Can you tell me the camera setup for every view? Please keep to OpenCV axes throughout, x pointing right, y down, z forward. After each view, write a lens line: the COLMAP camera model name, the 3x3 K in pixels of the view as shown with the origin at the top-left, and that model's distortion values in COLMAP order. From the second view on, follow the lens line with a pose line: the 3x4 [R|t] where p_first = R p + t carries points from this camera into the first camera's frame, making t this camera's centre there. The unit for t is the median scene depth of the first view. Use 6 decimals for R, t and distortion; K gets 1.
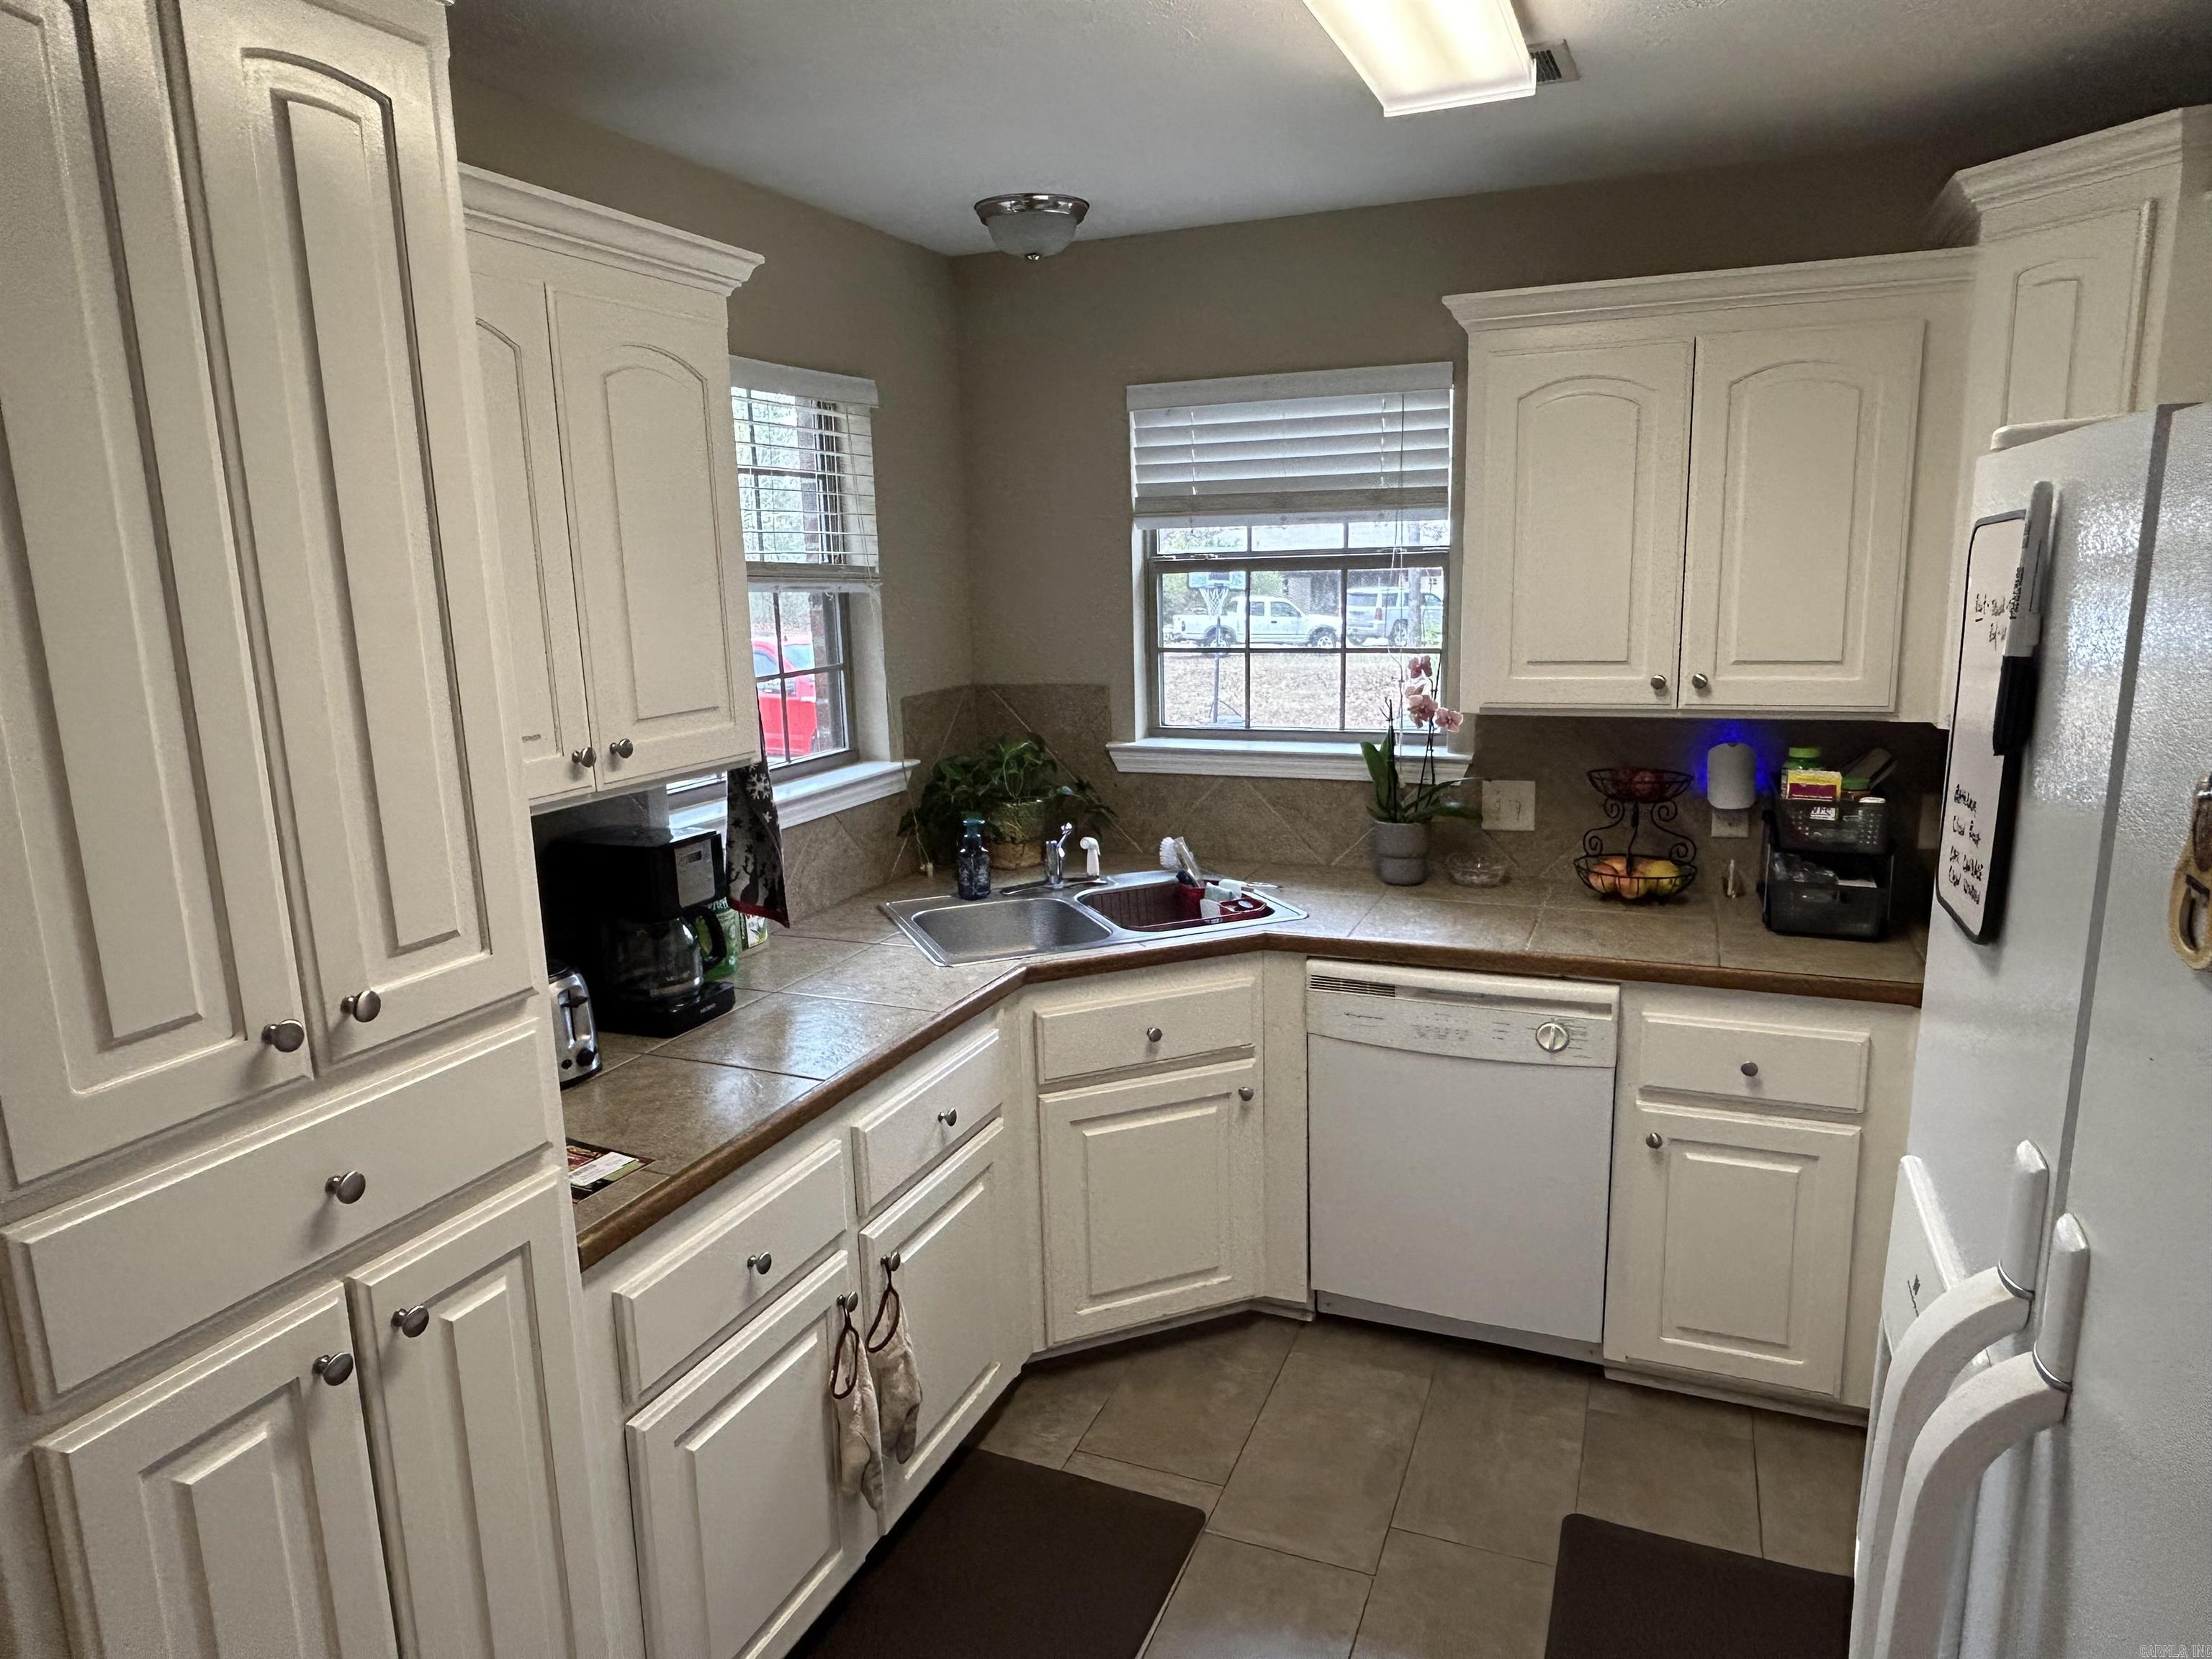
lens RADIAL K [[1378.9, 0, 1107.1], [0, 1378.9, 830.7], [0, 0, 1]] dist [0.000661, -0.012757]
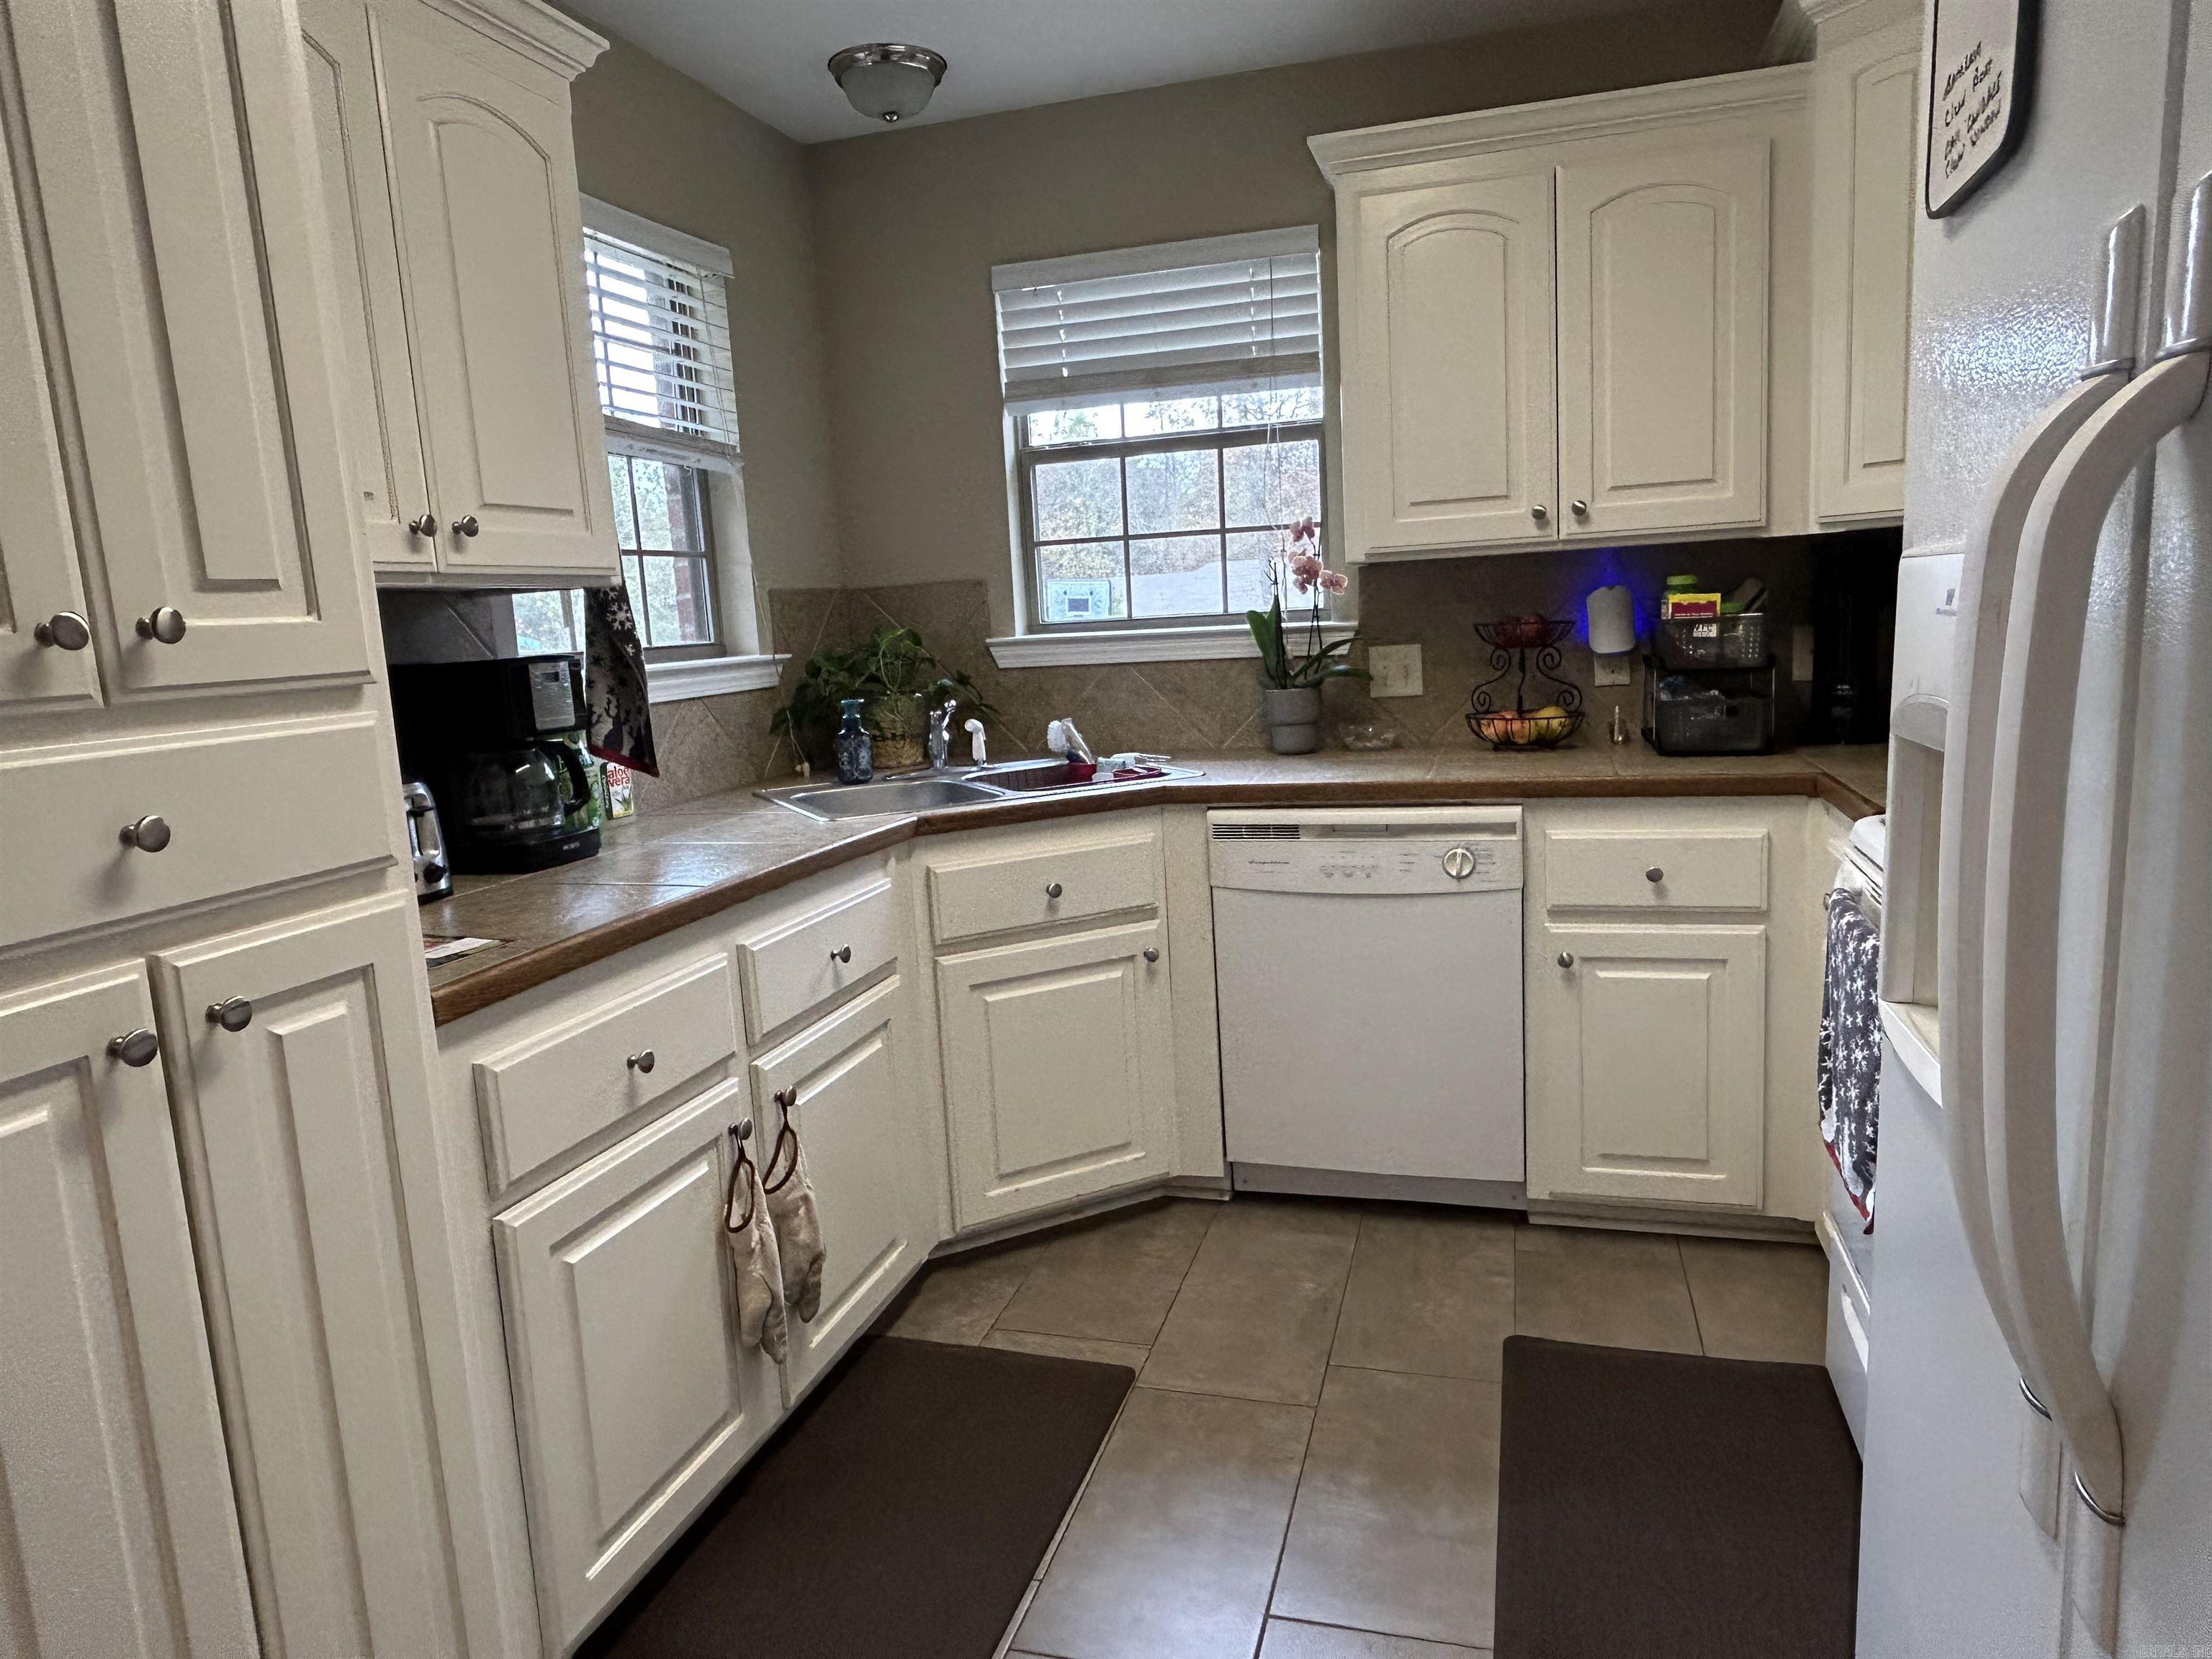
lens RADIAL K [[1378.9, 0, 1115.2], [0, 1378.9, 827.1], [0, 0, 1]] dist [0.000661, -0.012757]
pose [[0.993672, -0.043776, 0.103436, -0.021213], [0.048329, 0.997951, -0.041924, 0.150153], [-0.101389, 0.046657, 0.993752, 0.044543]]
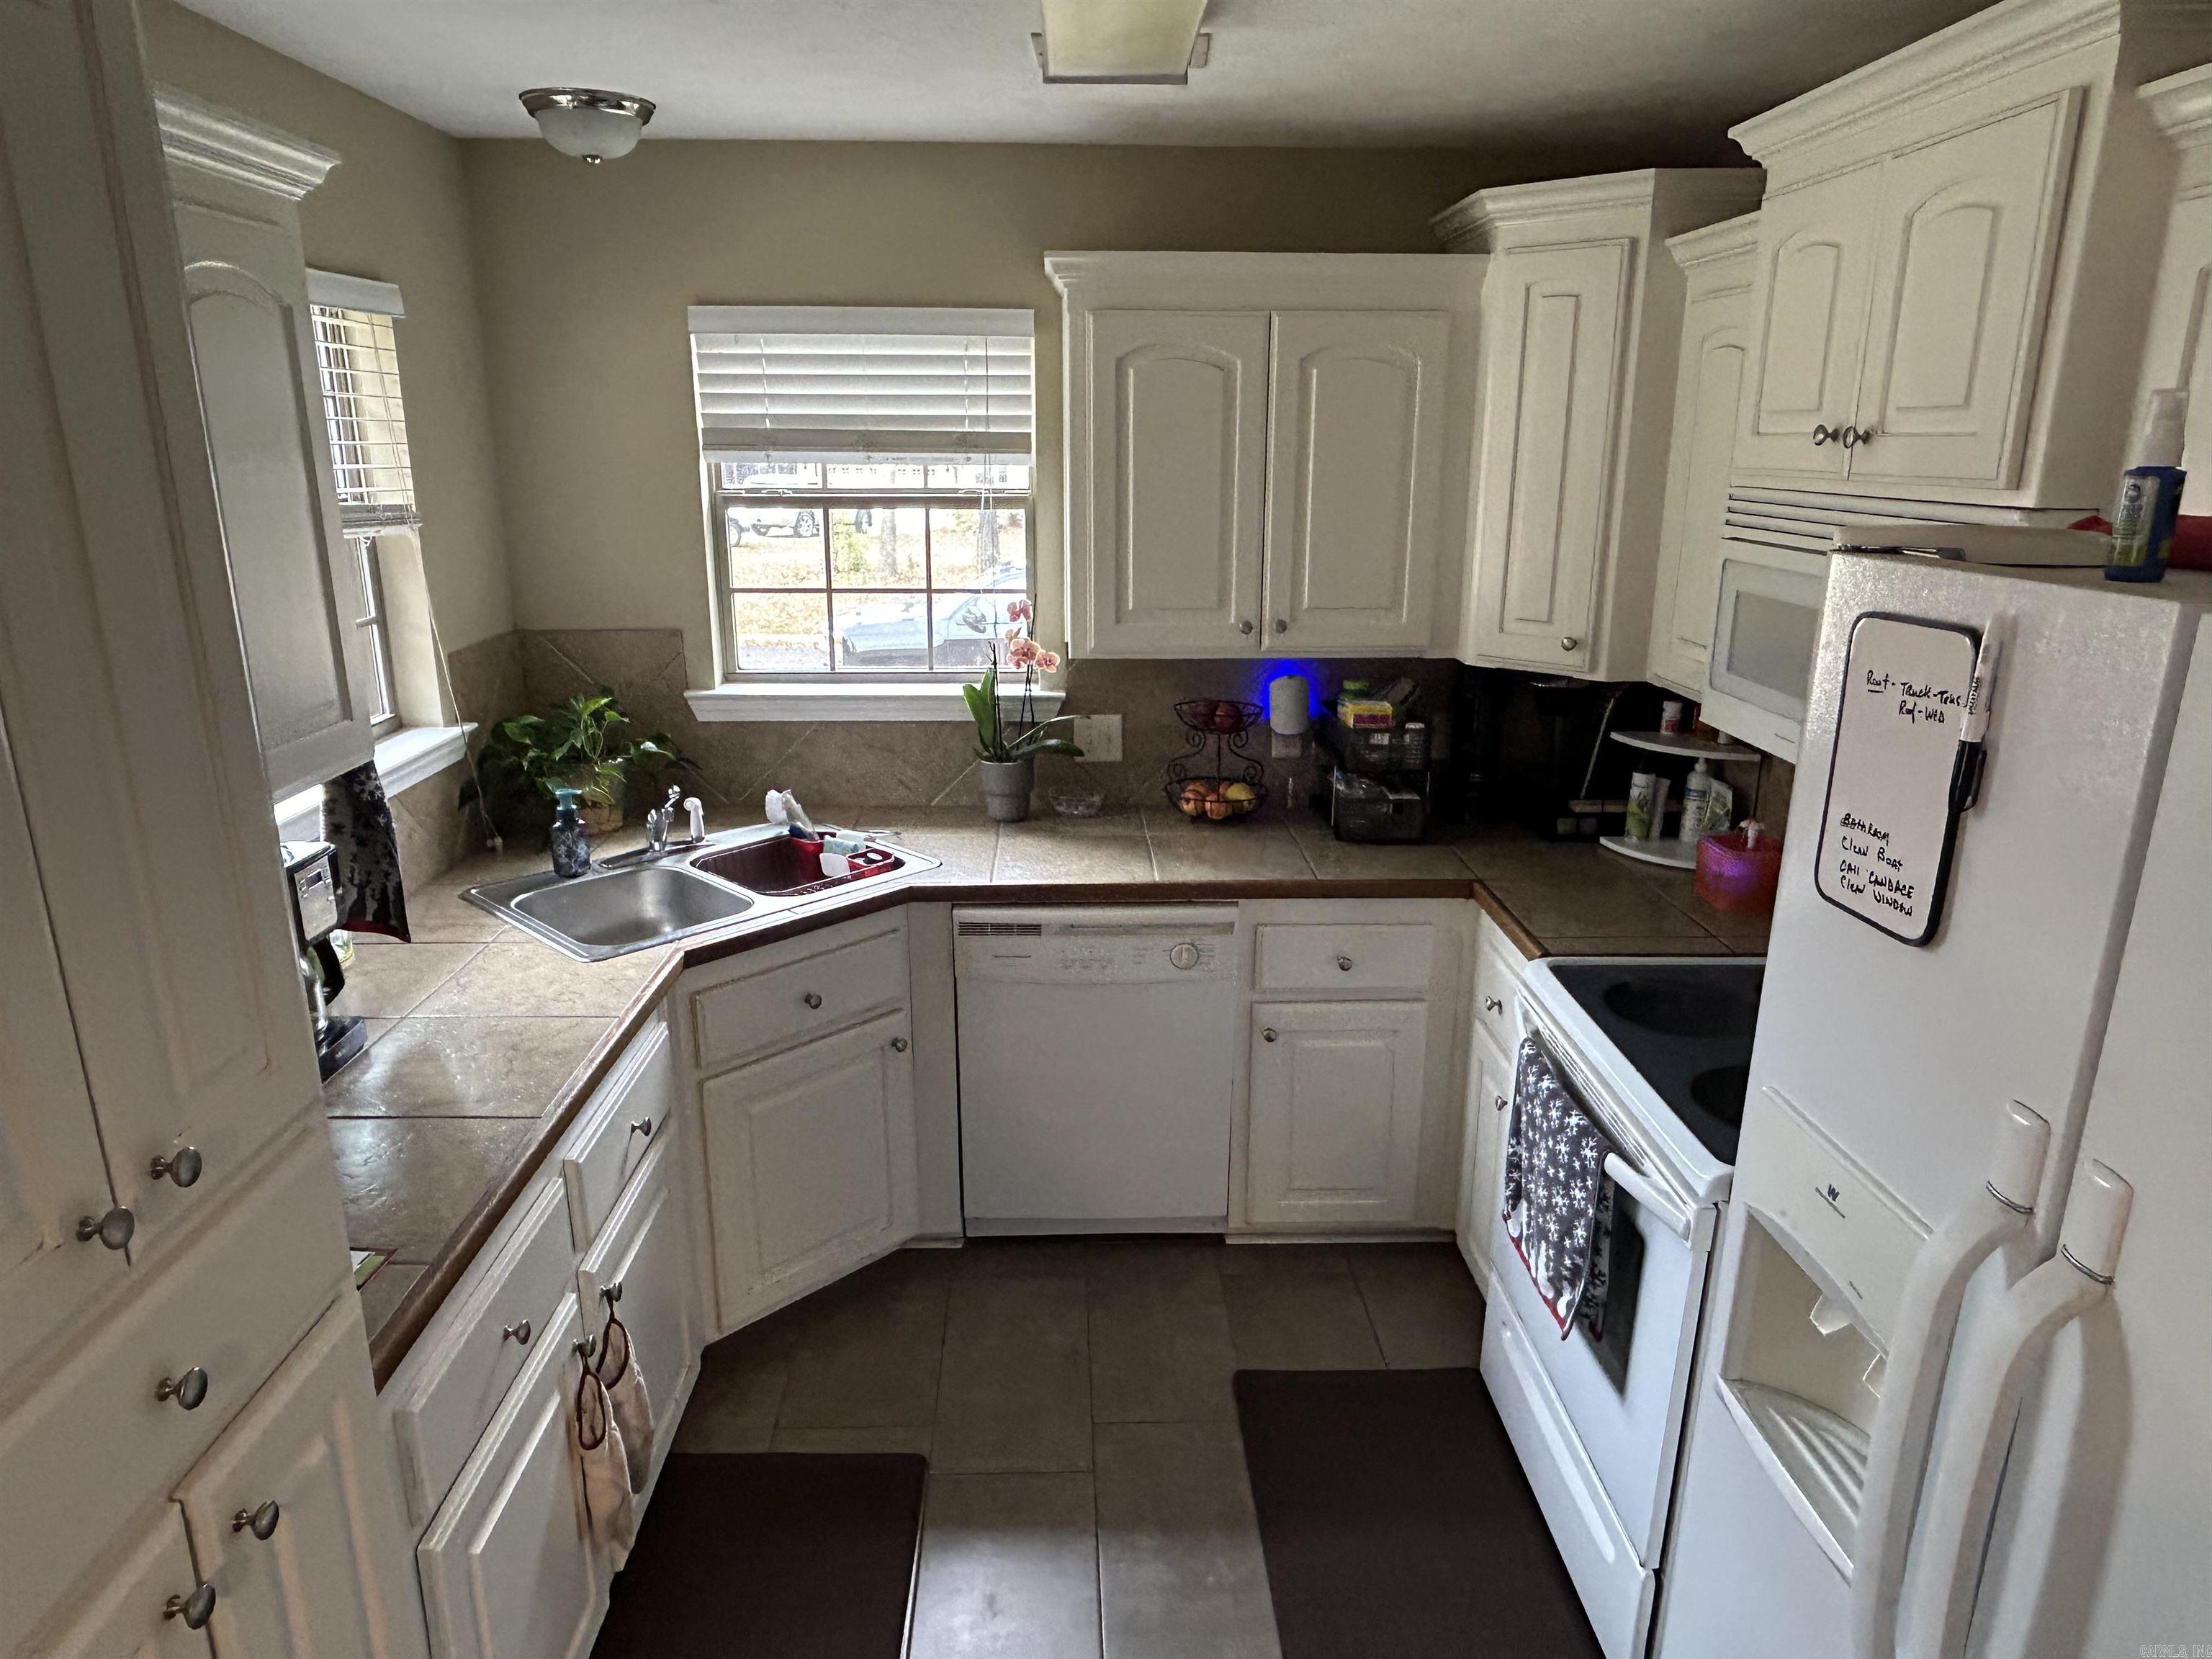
lens RADIAL K [[1378.9, 0, 1106.0], [0, 1378.9, 823.4], [0, 0, 1]] dist [0.000661, -0.012757]
pose [[0.909188, -0.083802, 0.407866, -0.170760], [0.052972, 0.994858, 0.086327, -0.053235], [-0.413003, -0.056882, 0.908952, 0.029328]]
